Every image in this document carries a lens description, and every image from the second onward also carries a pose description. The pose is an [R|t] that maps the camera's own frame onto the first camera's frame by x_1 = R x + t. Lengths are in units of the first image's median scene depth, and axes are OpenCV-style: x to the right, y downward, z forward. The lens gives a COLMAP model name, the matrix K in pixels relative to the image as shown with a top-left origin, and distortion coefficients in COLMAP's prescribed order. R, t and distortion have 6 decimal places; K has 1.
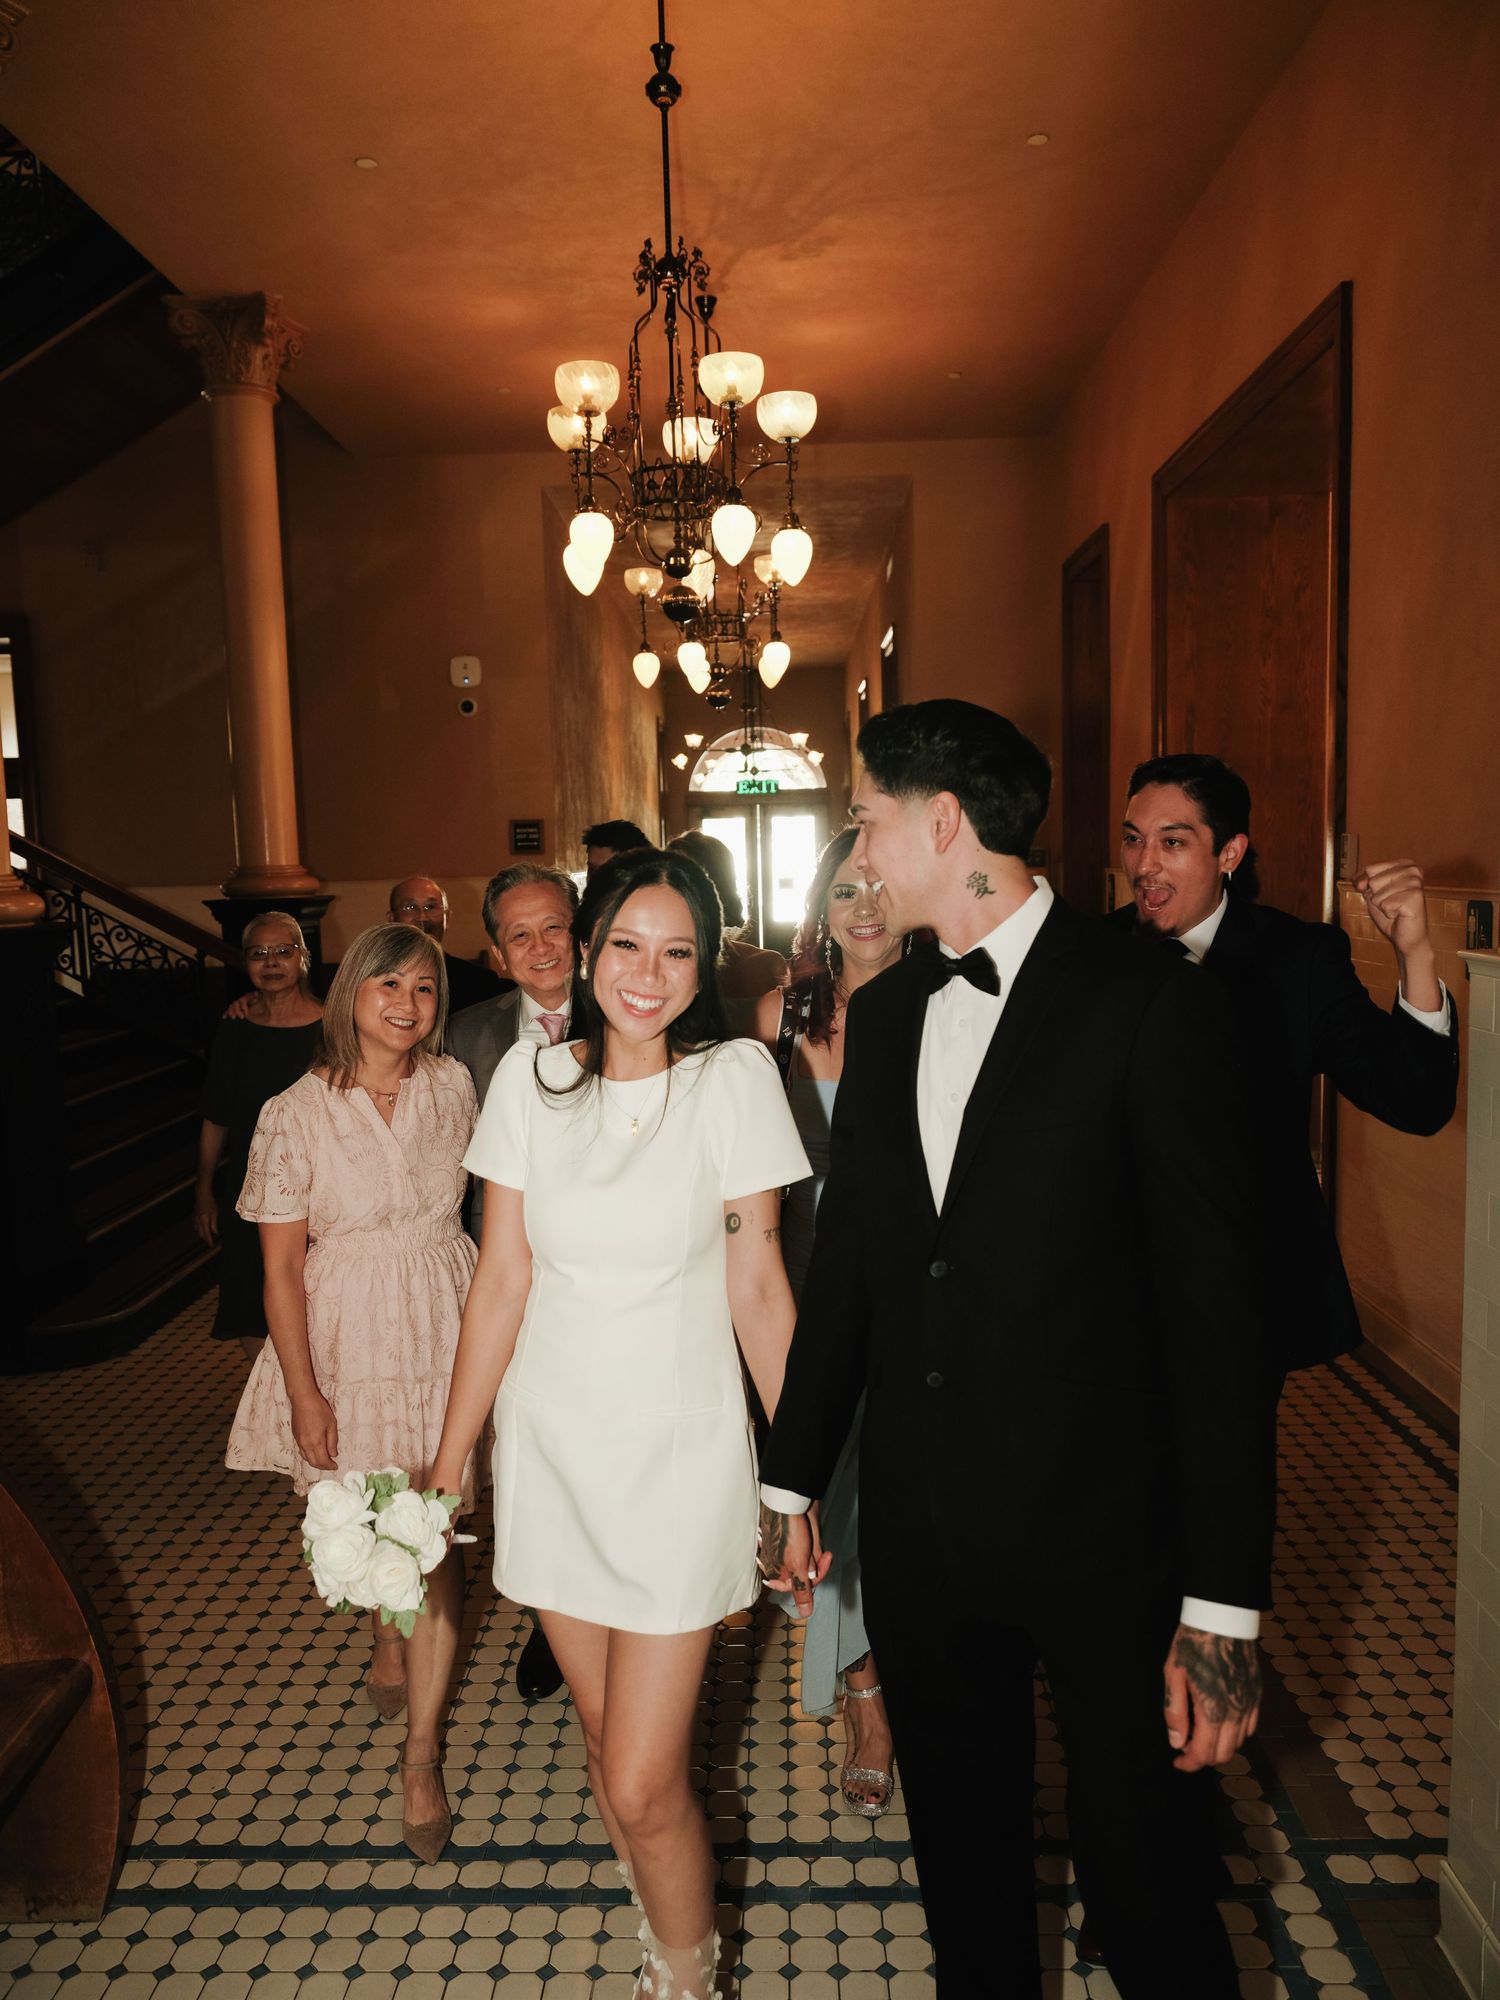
lens RADIAL K [[1506.1, 0, 749.7], [0, 1506.1, 1021.0], [0, 0, 1]] dist [-0.001501, 0.000011]
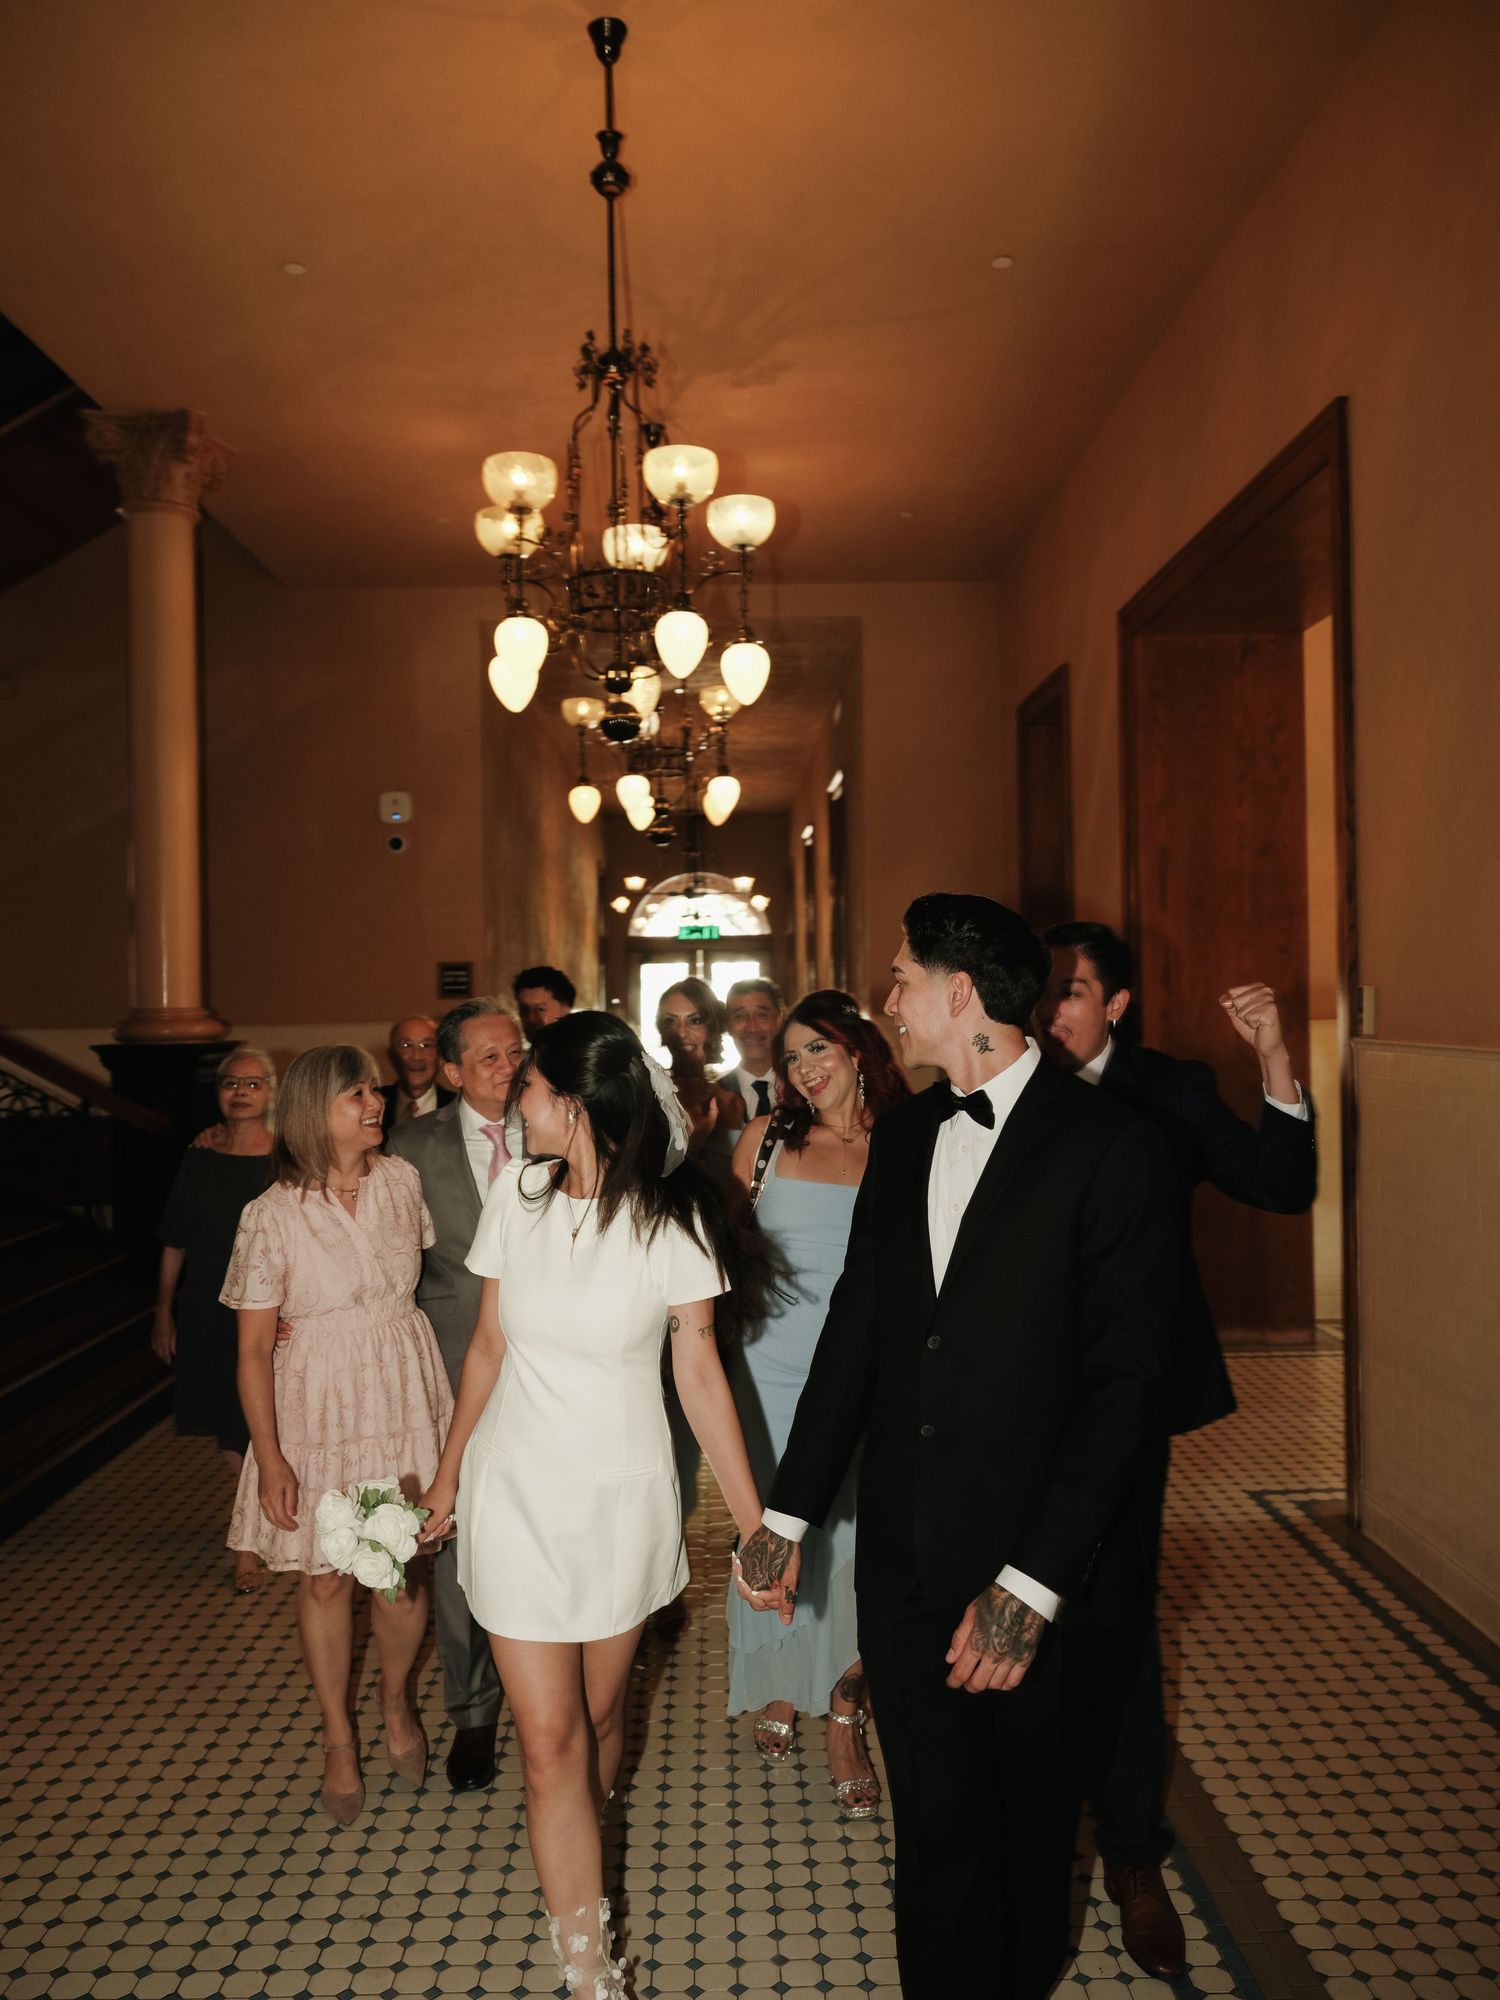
lens RADIAL K [[1506.1, 0, 736.6], [0, 1506.1, 994.4], [0, 0, 1]] dist [-0.001501, 0.000011]
pose [[0.999467, 0.010249, 0.030987, -0.002043], [-0.006641, 0.993417, -0.114360, -0.009669], [-0.031955, 0.114094, 0.992956, 0.084623]]
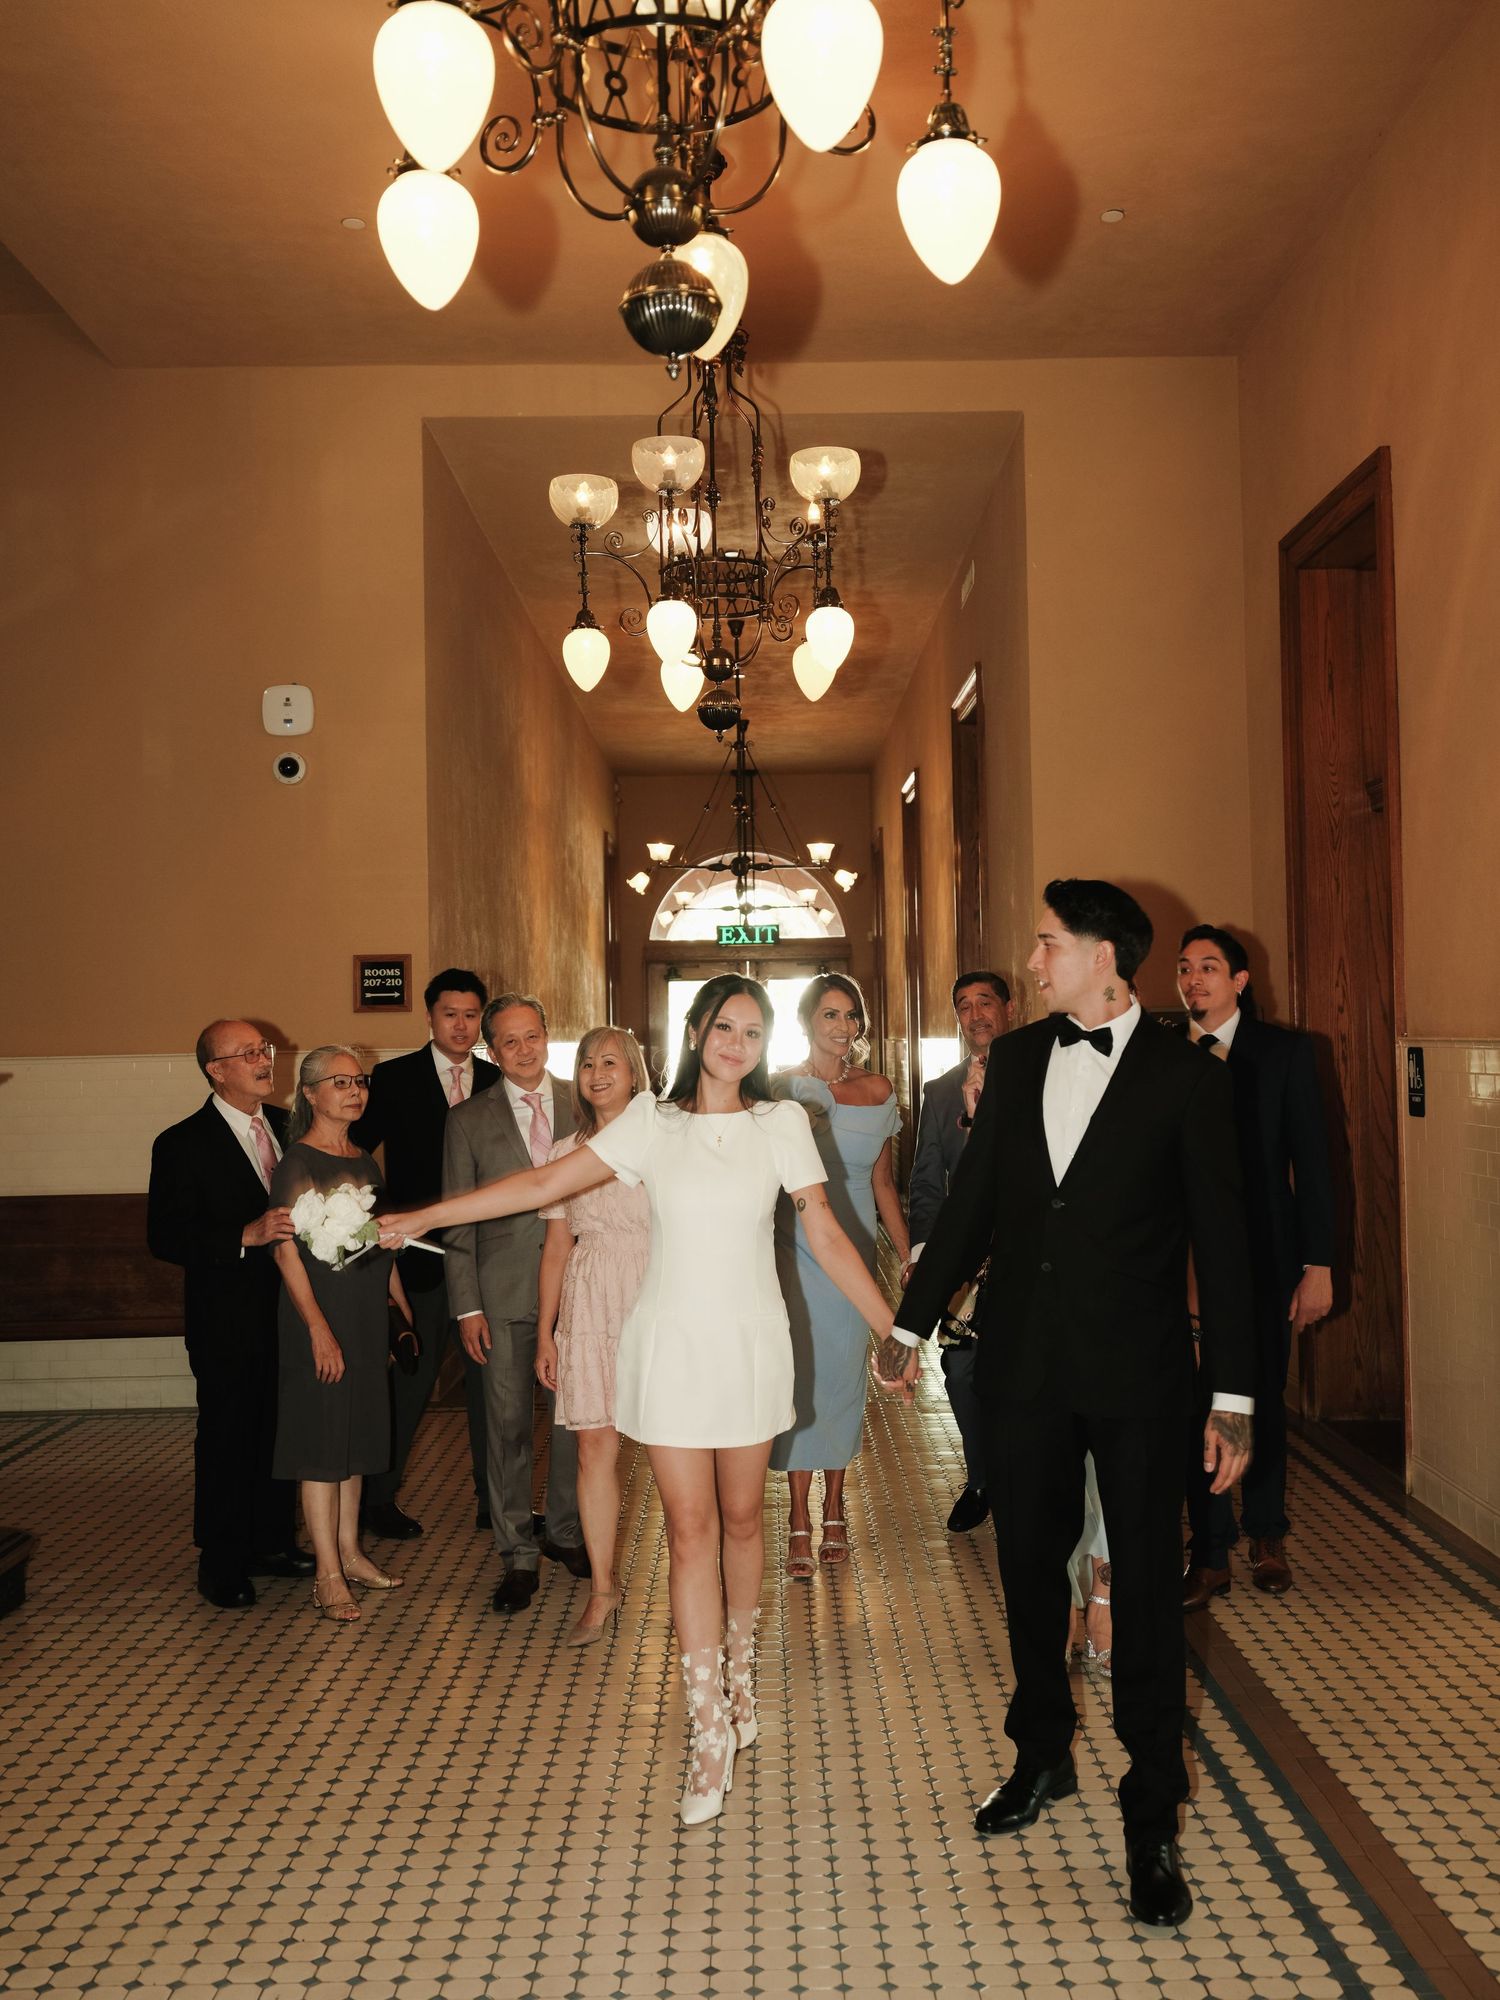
lens RADIAL K [[1916.6, 0, 761.2], [0, 1916.6, 987.1], [0, 0, 1]] dist [0.009491, 0.000000]
pose [[0.999733, 0.008570, 0.021477, -0.020379], [-0.005483, 0.990152, -0.139889, -0.021938], [-0.022465, 0.139734, 0.989934, 0.346722]]
